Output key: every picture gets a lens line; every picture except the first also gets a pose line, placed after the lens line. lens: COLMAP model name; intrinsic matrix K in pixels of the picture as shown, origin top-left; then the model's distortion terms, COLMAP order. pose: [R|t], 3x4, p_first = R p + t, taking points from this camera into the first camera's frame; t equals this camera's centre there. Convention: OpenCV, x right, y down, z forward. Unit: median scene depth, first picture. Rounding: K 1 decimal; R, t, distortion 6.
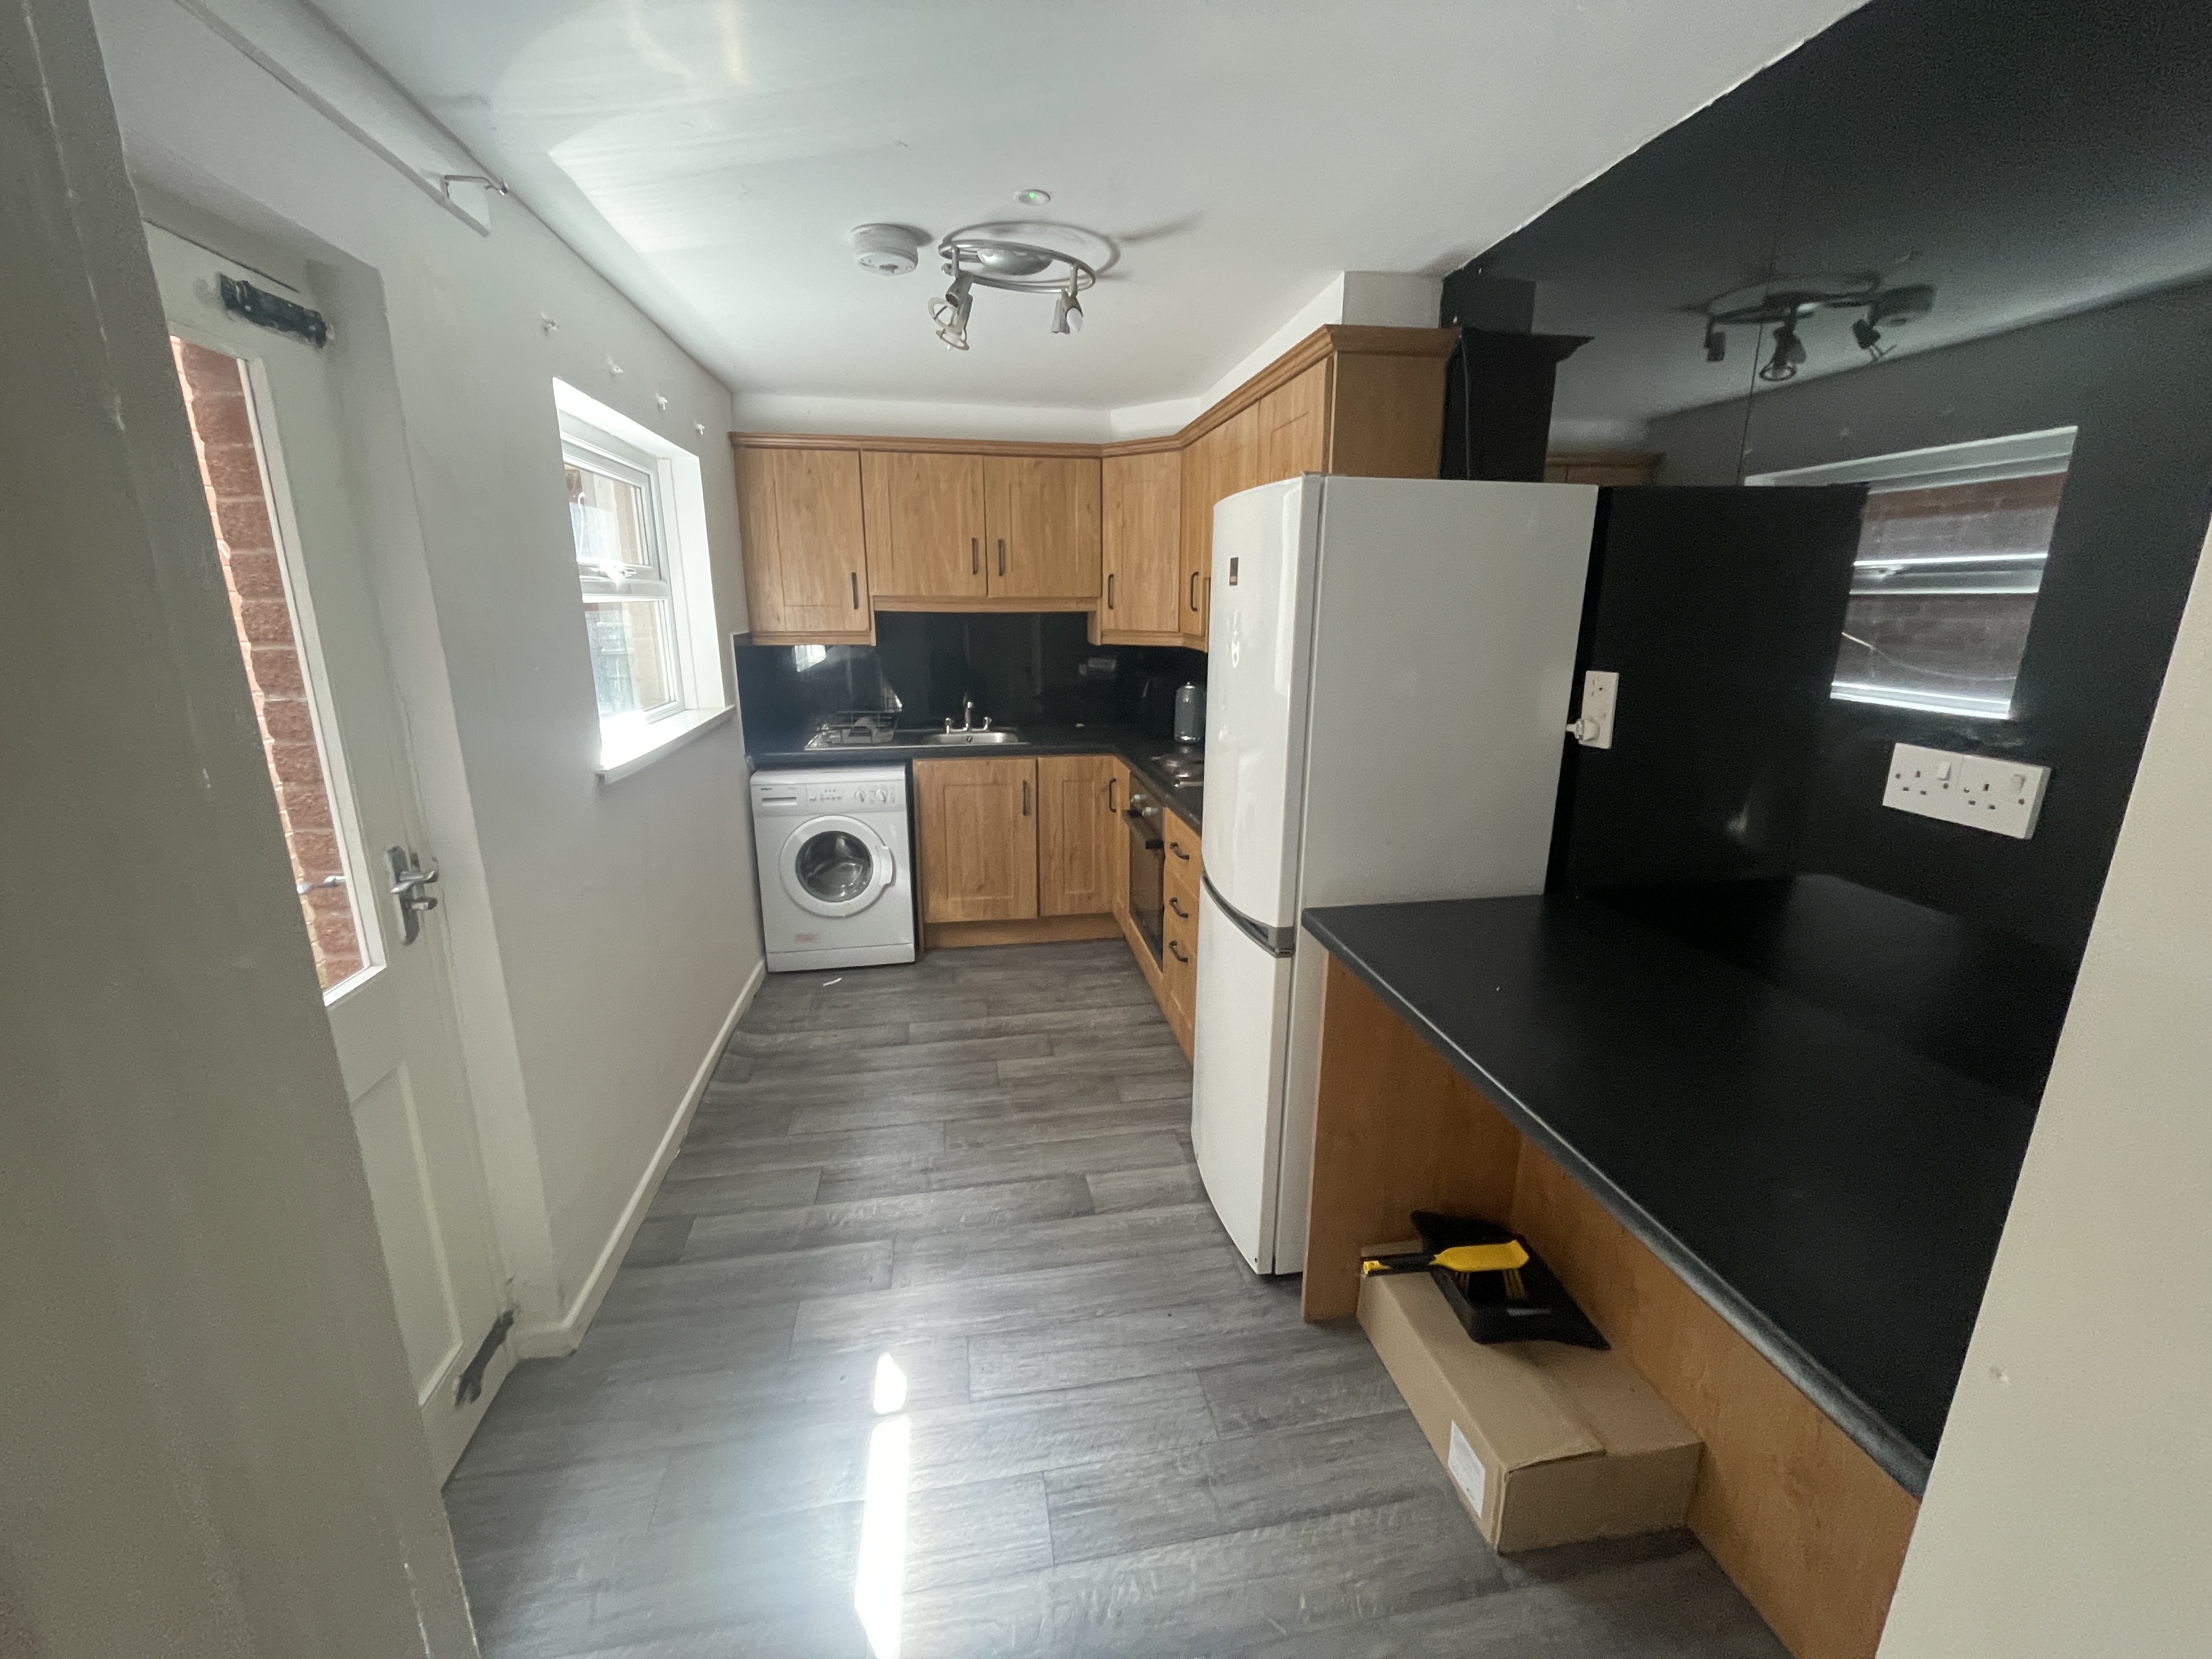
lens RADIAL K [[901.0, 0, 1112.3], [0, 901.0, 818.5], [0, 0, 1]] dist [0.001080, 0.000260]
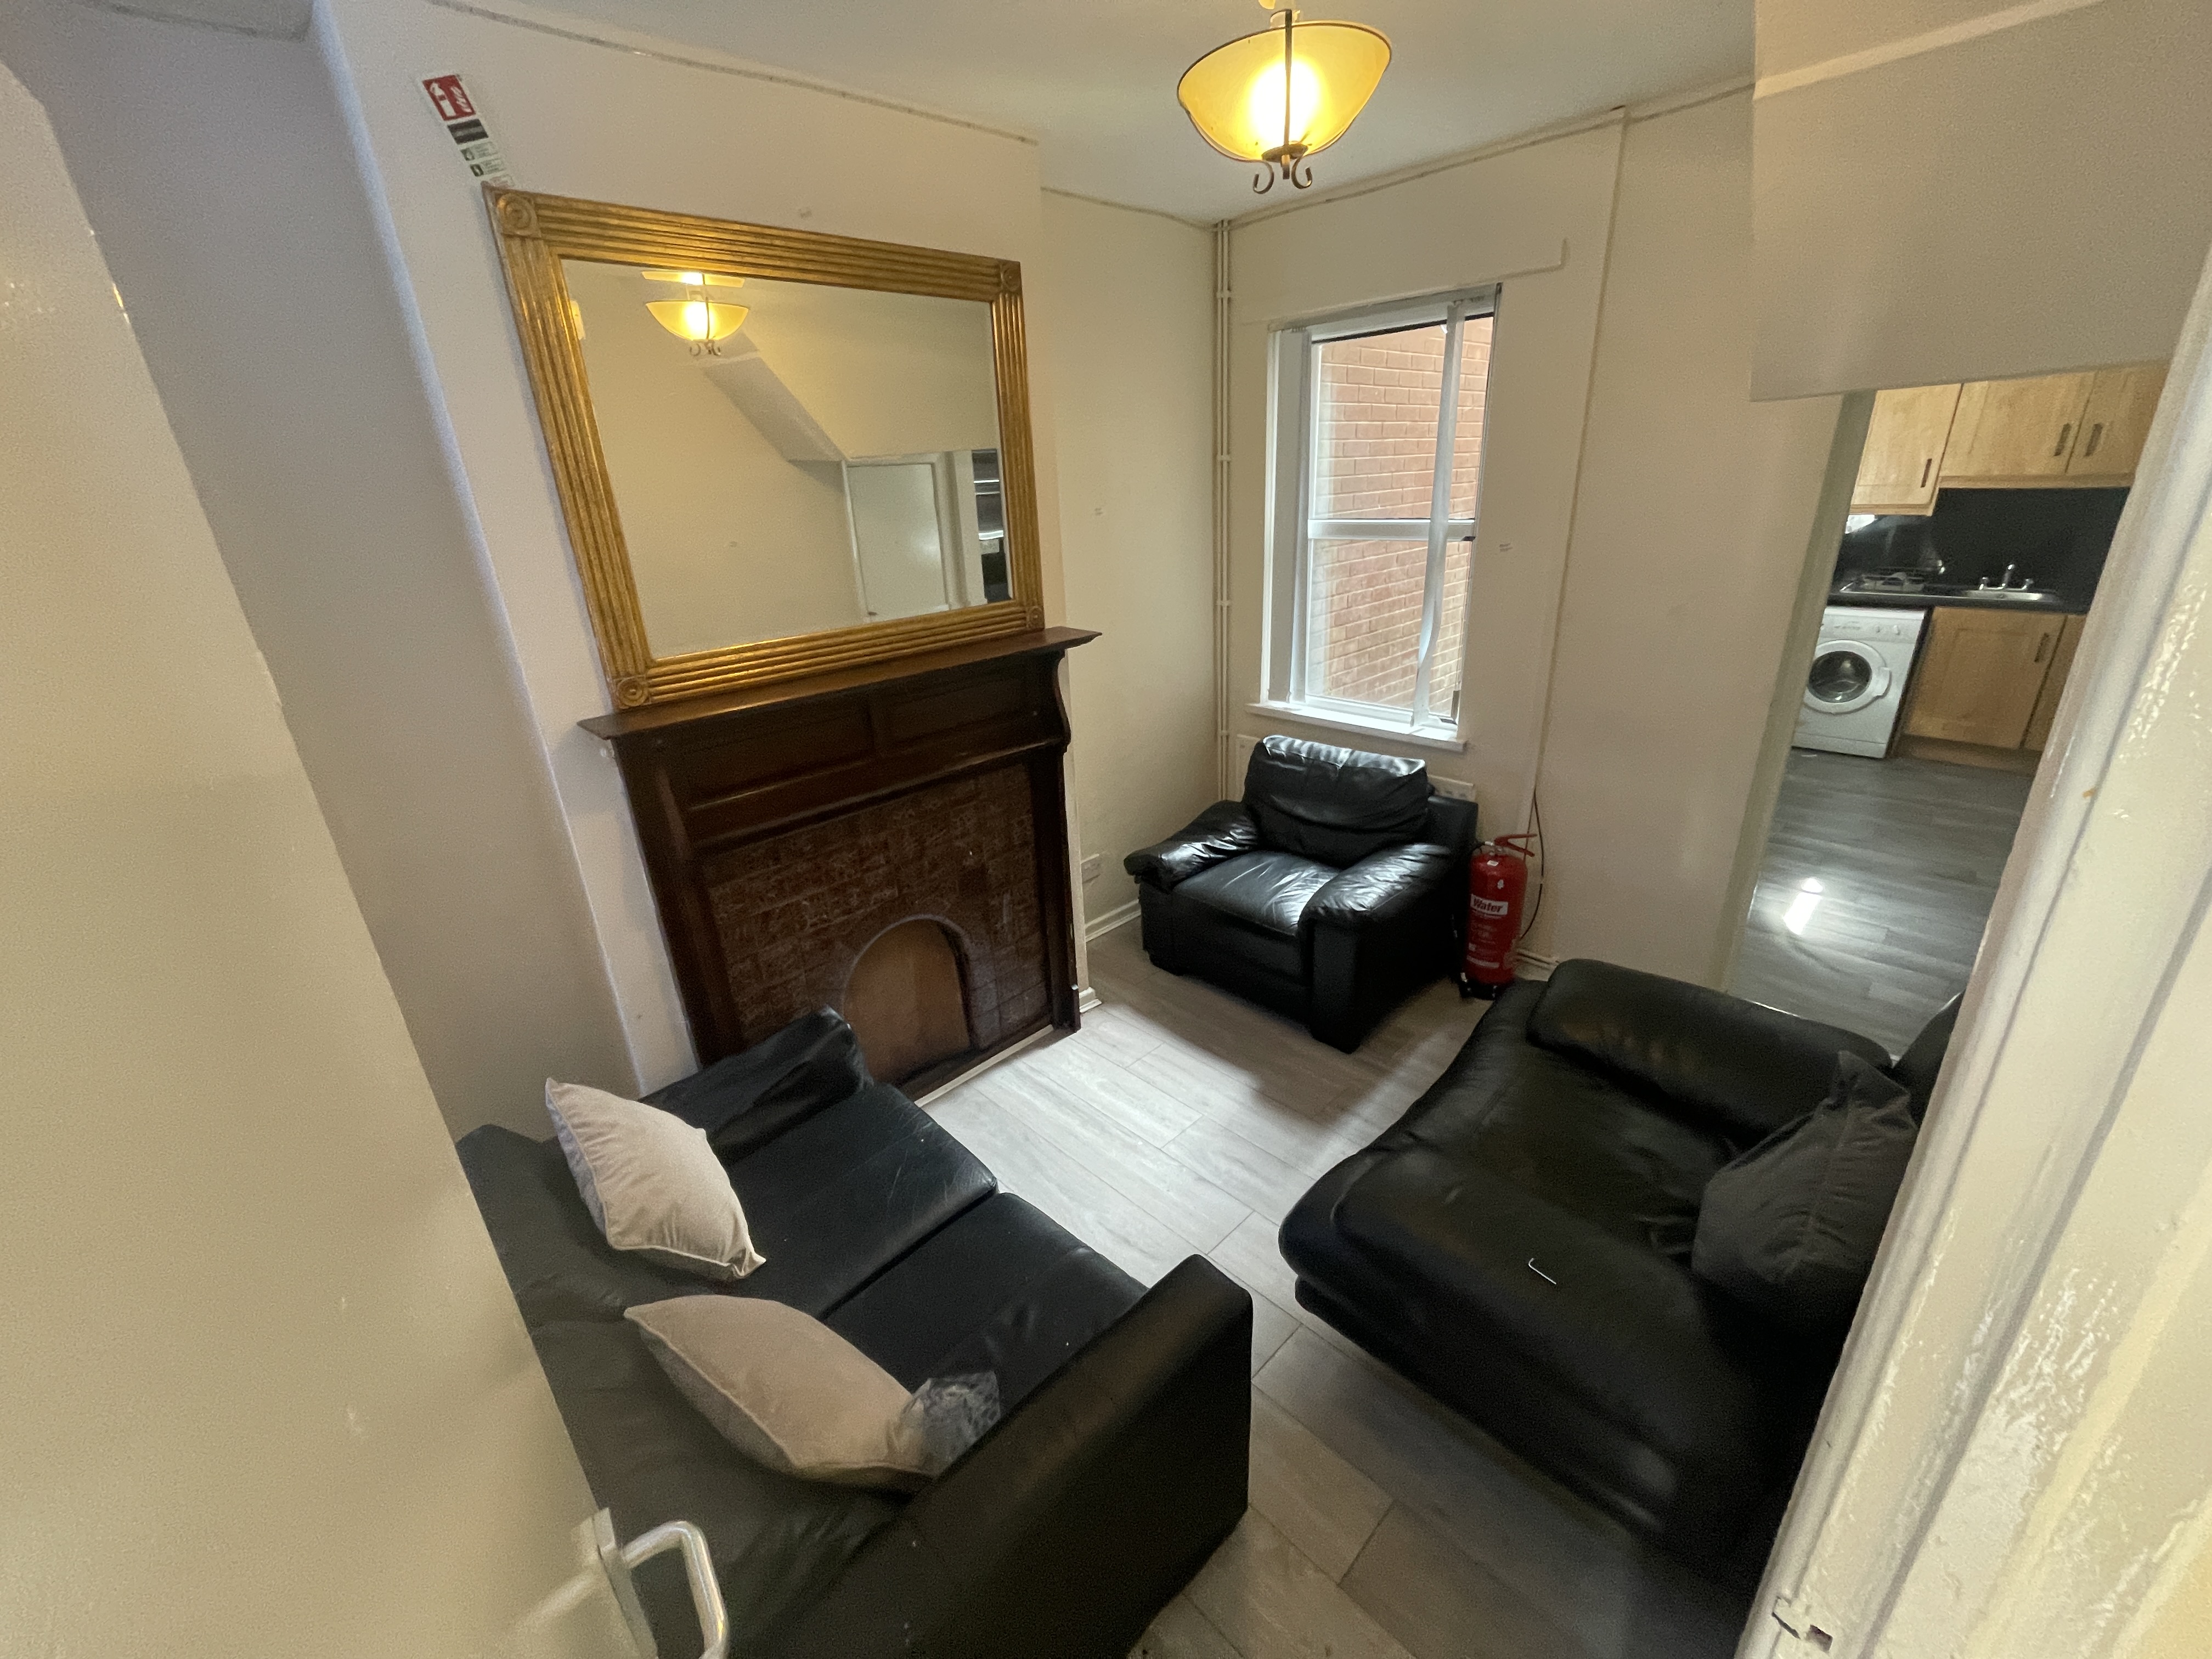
lens RADIAL K [[901.0, 0, 1116.3], [0, 901.0, 825.9], [0, 0, 1]] dist [0.001080, 0.000260]
pose [[0.574212, 0.274146, -0.771443, 0.192103], [-0.156264, 0.961647, 0.225426, 0.130331], [0.803656, -0.008894, 0.595028, -0.735157]]
